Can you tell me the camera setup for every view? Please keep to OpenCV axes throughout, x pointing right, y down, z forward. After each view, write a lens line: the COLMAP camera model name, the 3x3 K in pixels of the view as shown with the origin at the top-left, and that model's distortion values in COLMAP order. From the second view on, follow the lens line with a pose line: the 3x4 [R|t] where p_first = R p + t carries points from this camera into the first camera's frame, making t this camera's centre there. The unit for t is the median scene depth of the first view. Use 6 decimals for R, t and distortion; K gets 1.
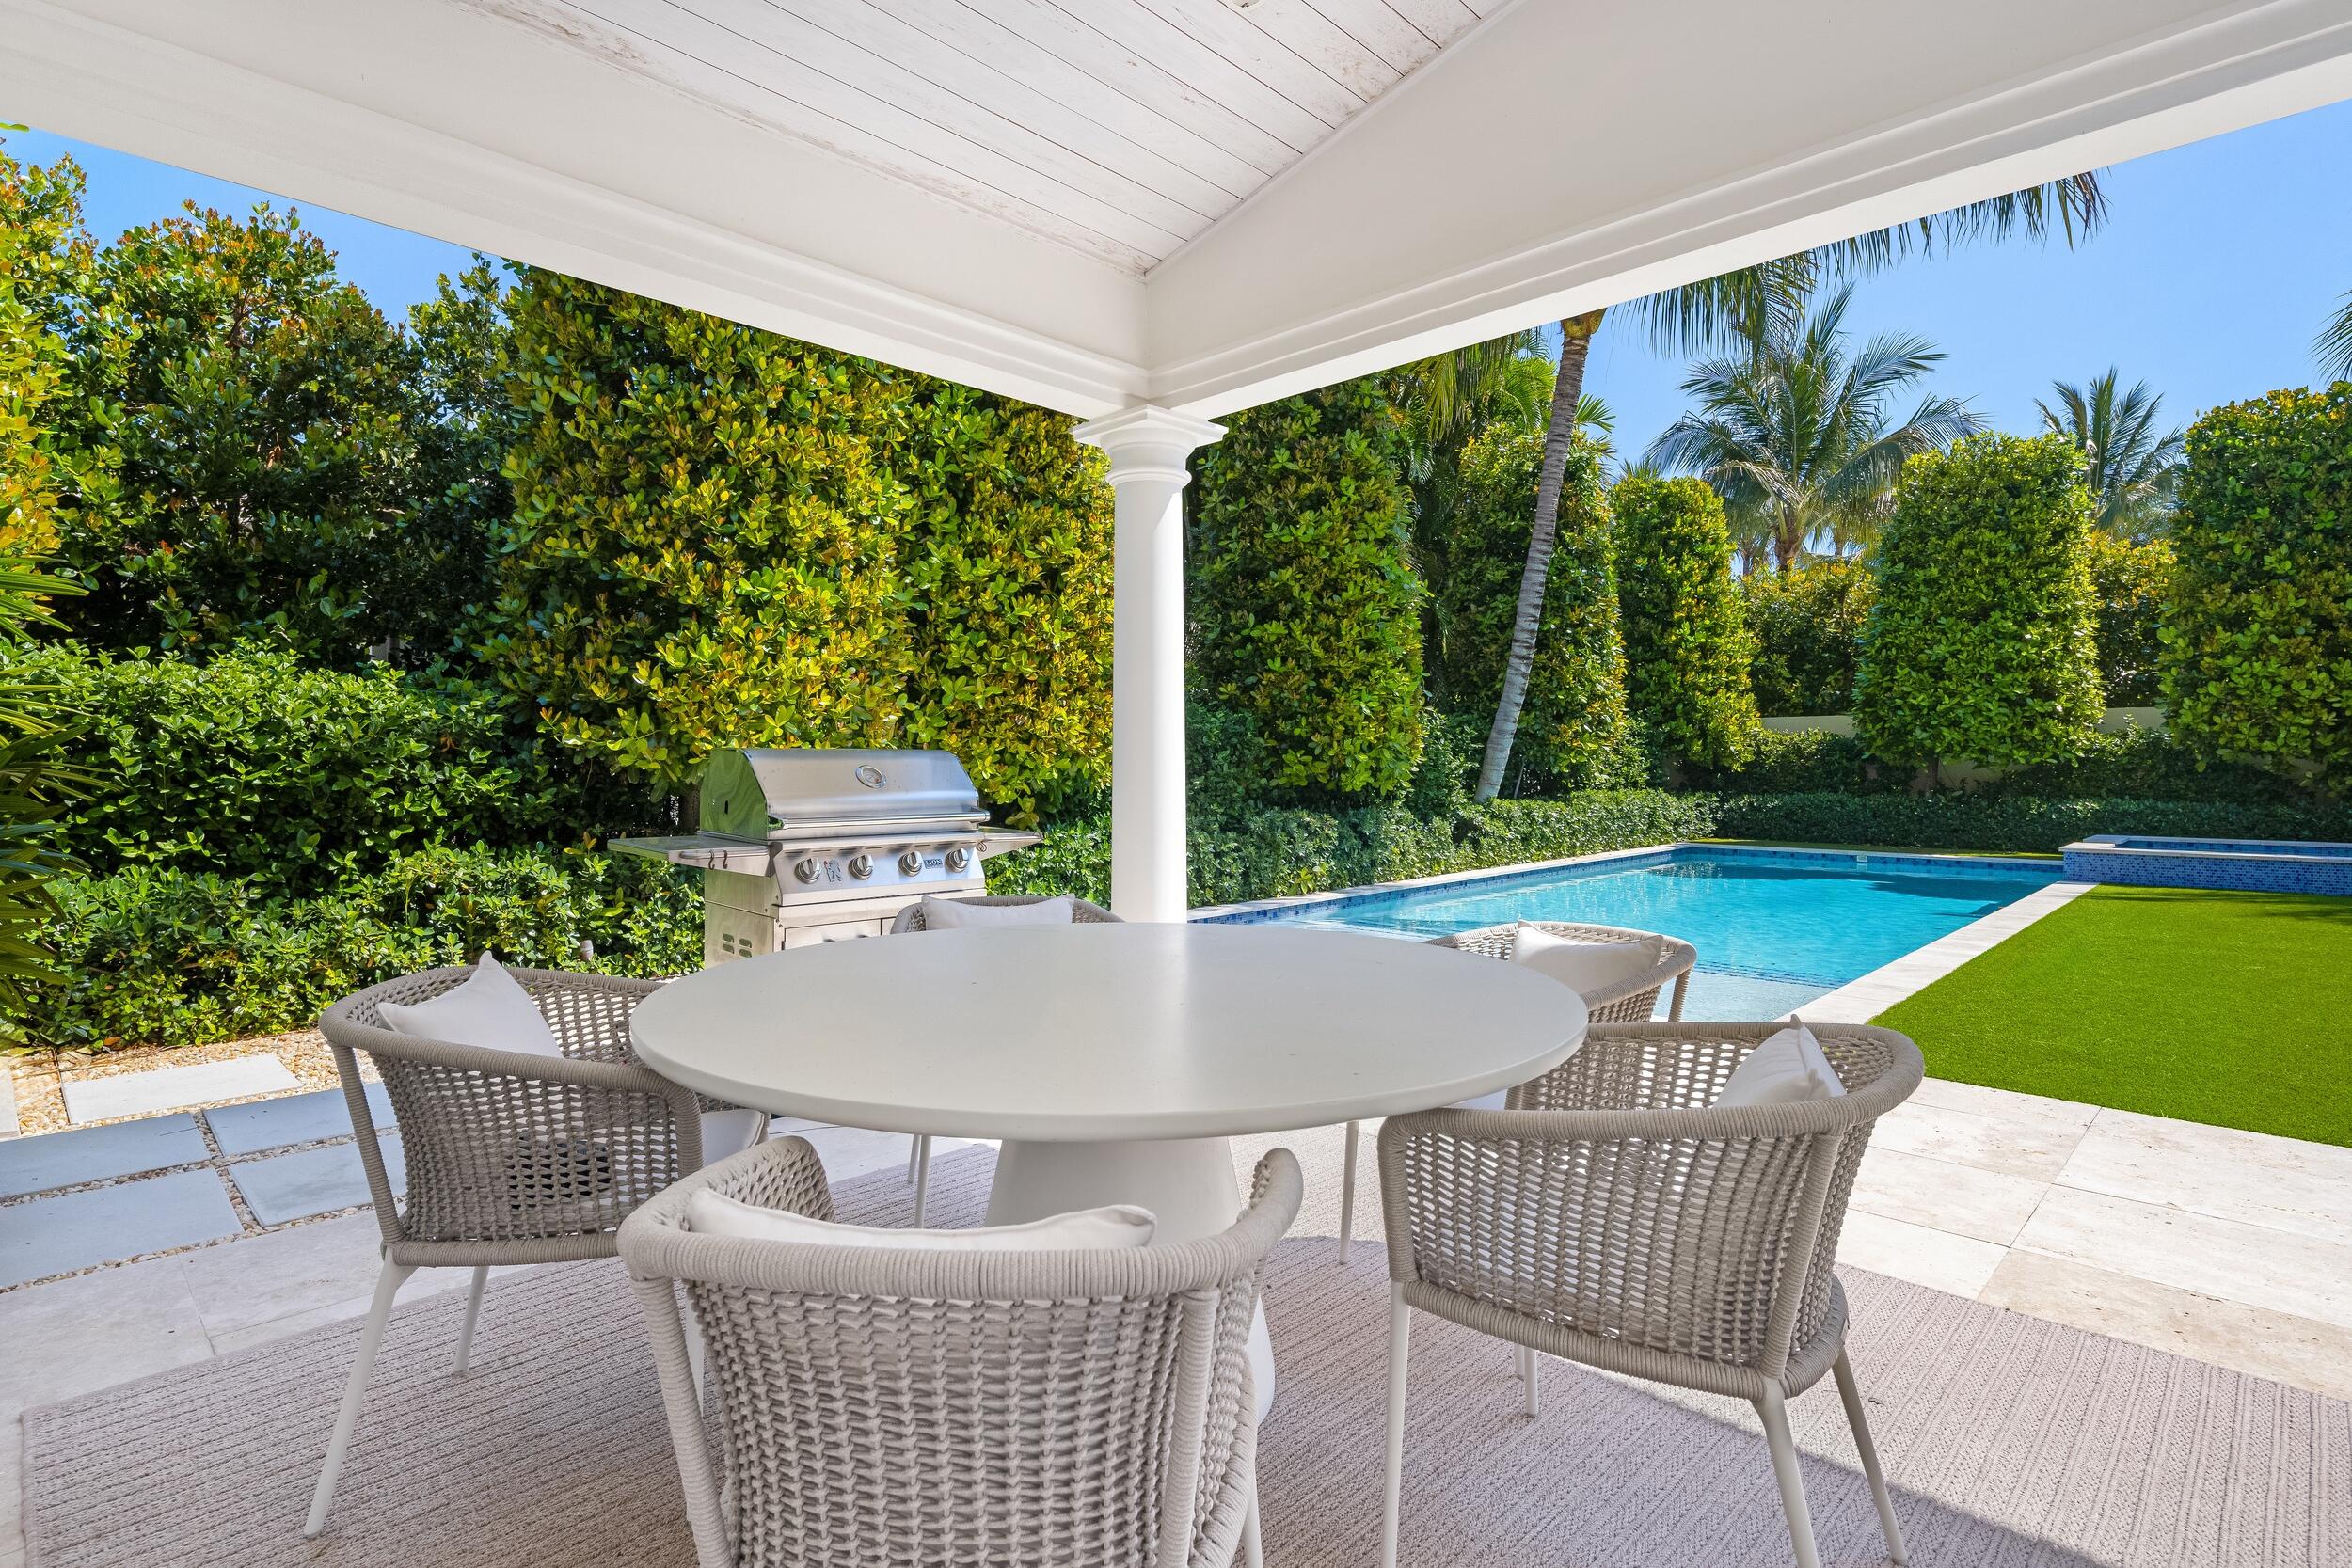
lens RADIAL K [[1158.5, 0, 1163.2], [0, 1158.5, 773.6], [0, 0, 1]] dist [0.013908, -0.008231]
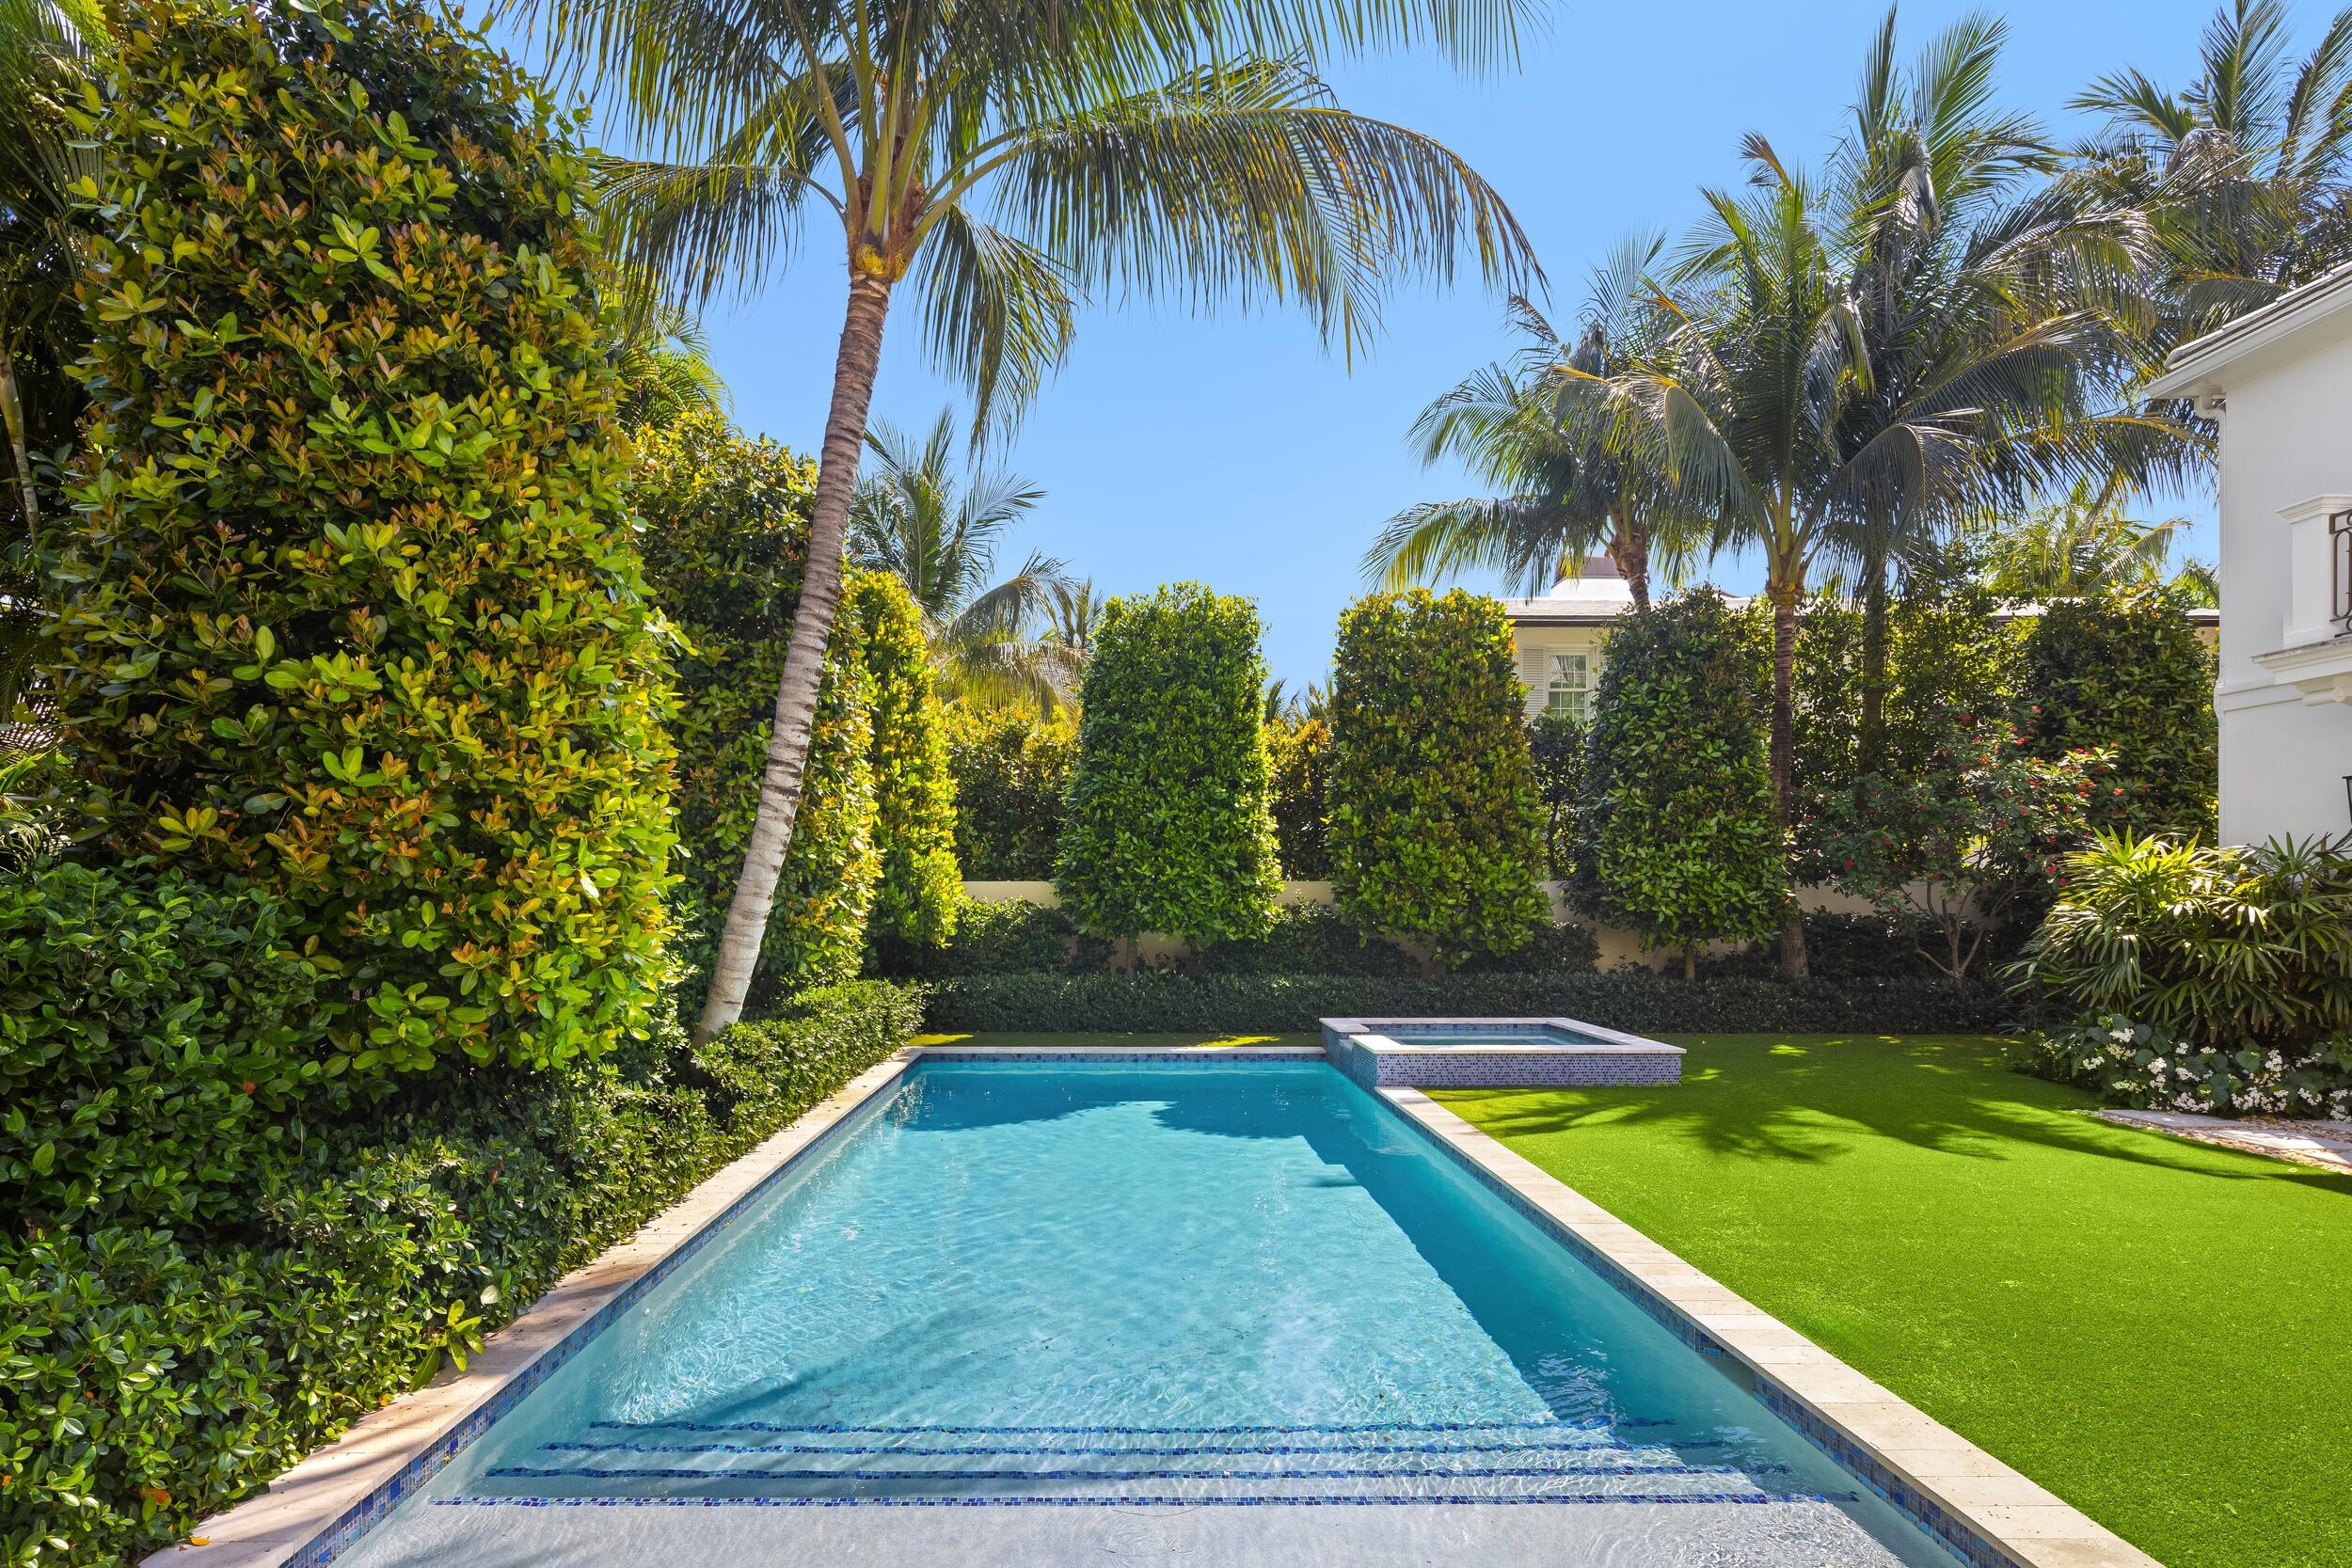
lens RADIAL K [[1158.5, 0, 1087.8], [0, 1158.5, 919.1], [0, 0, 1]] dist [0.013908, -0.008231]
pose [[0.720621, -0.008489, 0.693278, 0.004828], [0.003915, 0.999959, 0.008174, -0.038617], [-0.693318, -0.003176, 0.720624, 0.466040]]
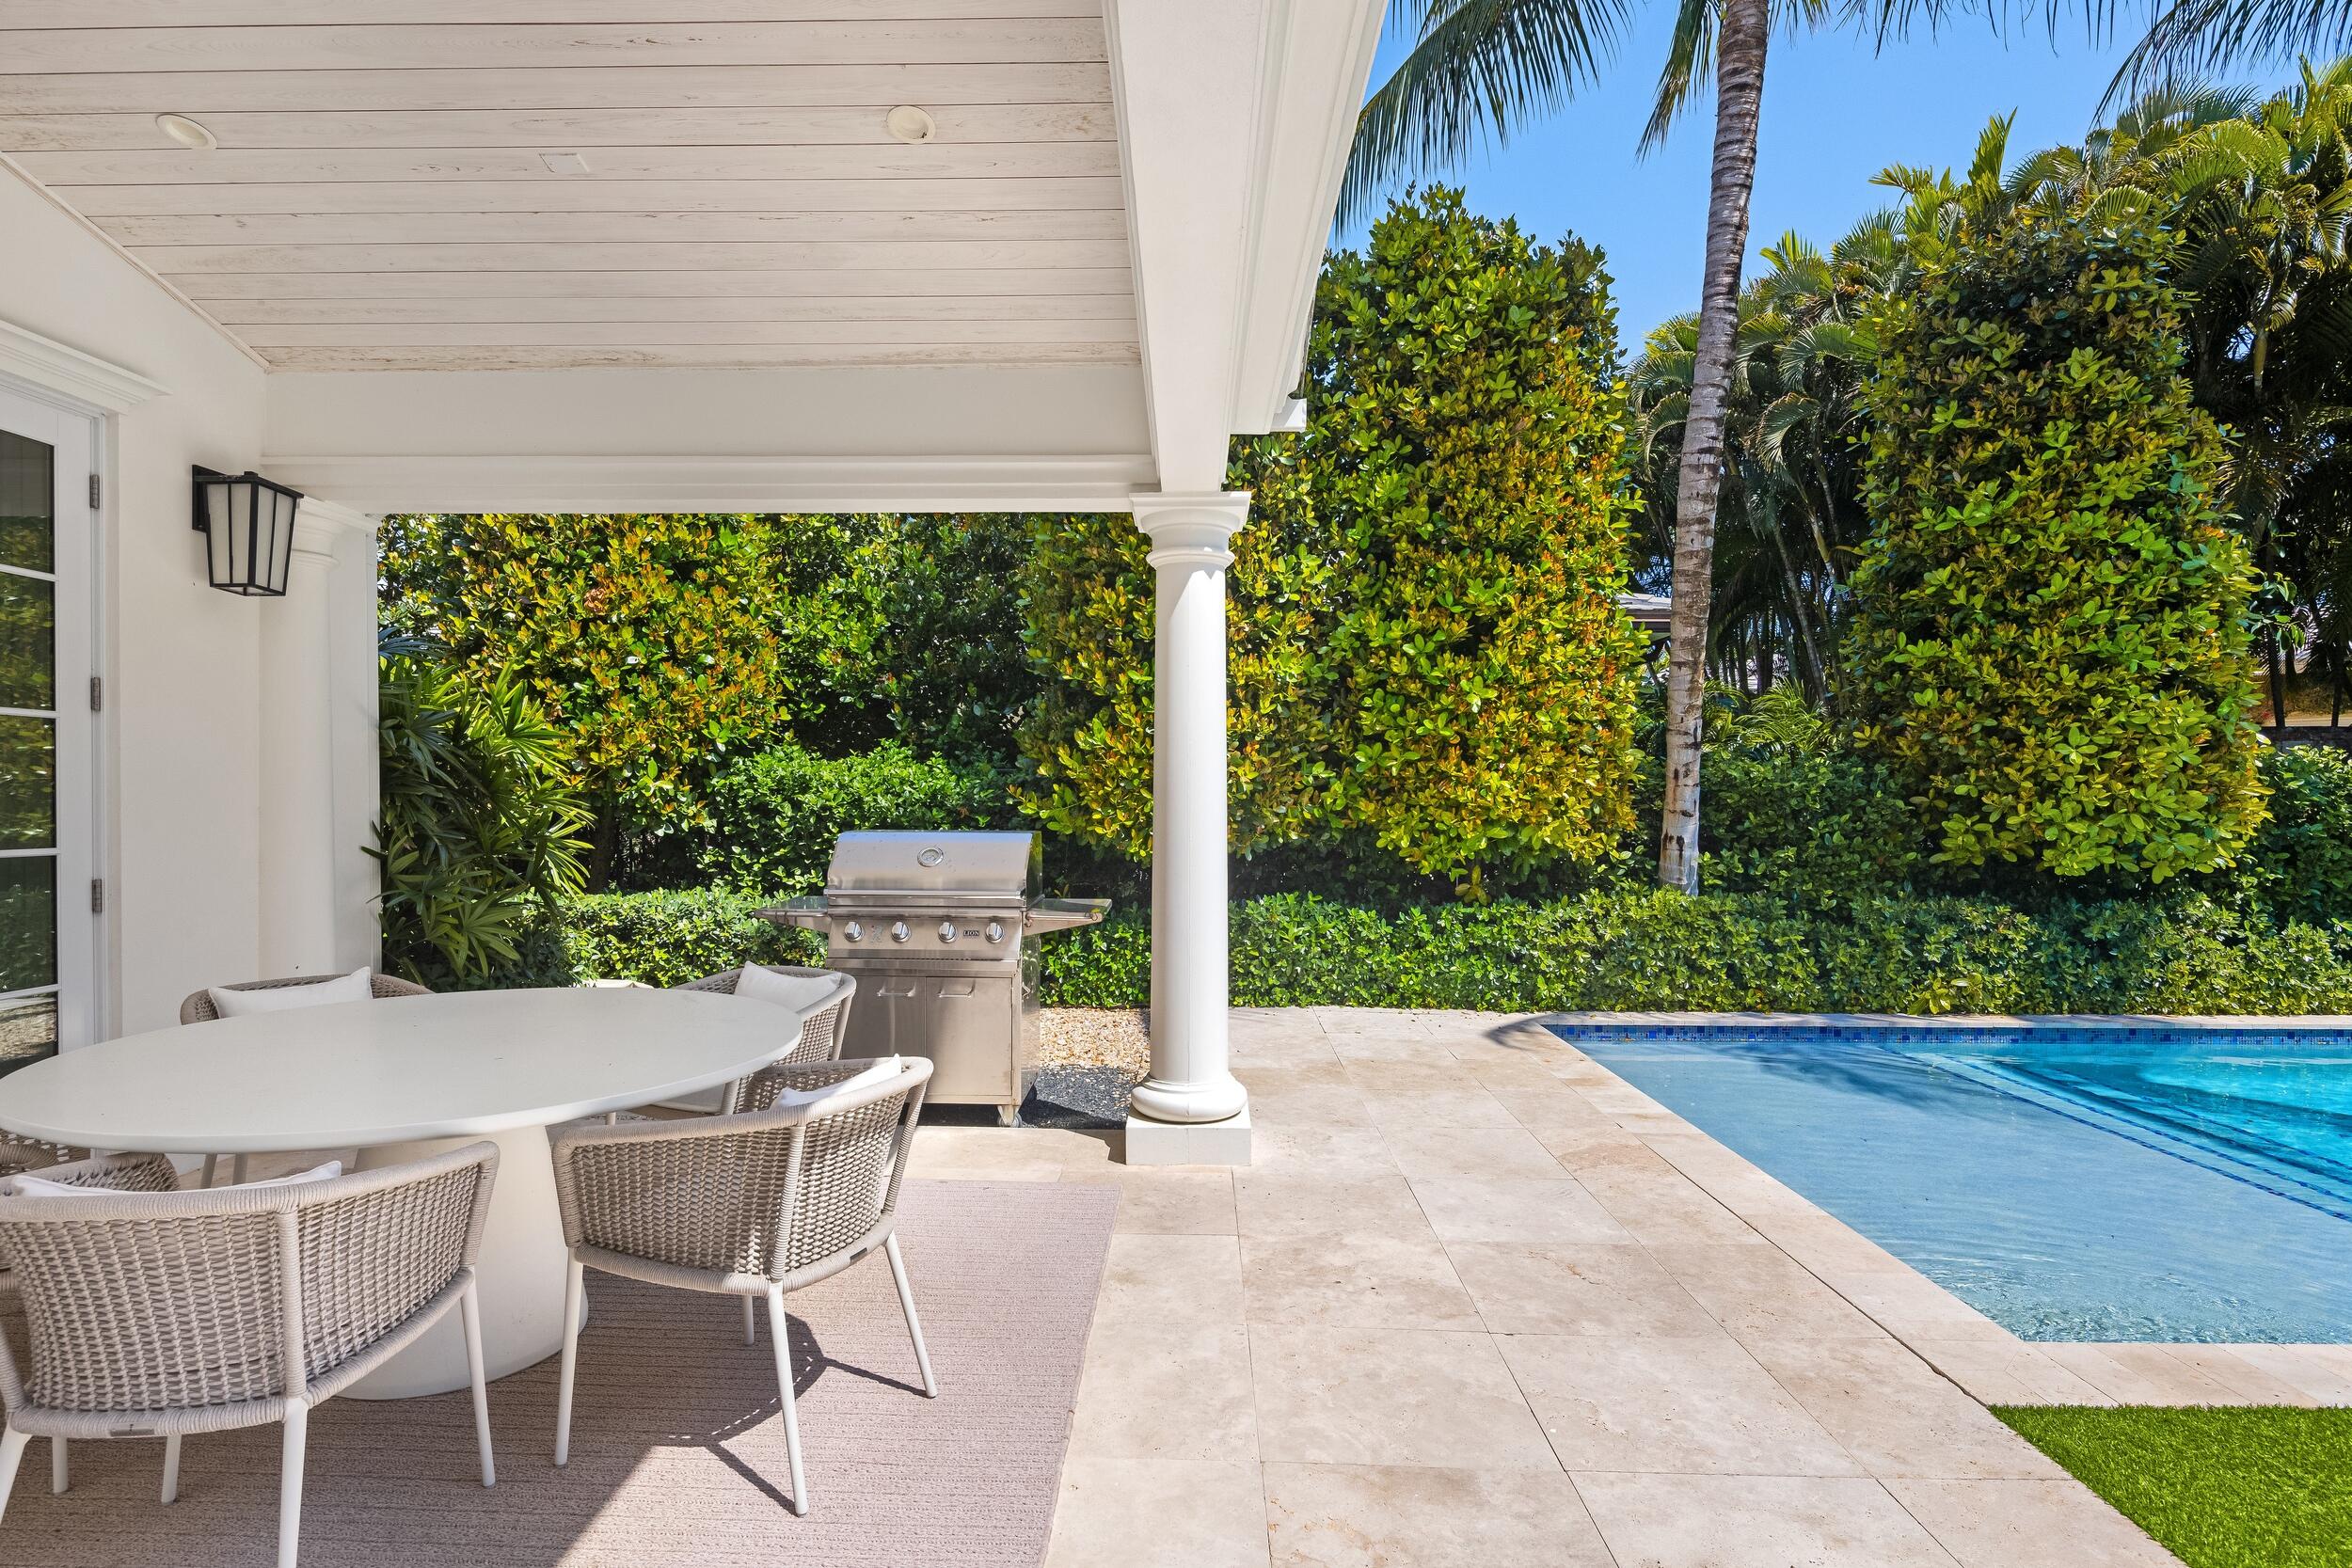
lens RADIAL K [[1158.5, 0, 1176.0], [0, 1158.5, 809.3], [0, 0, 1]] dist [0.013908, -0.008231]
pose [[0.689340, 0.012189, -0.724335, 0.259407], [-0.011666, 0.999916, 0.005725, -0.019064], [0.724344, 0.004504, 0.689424, 0.121174]]
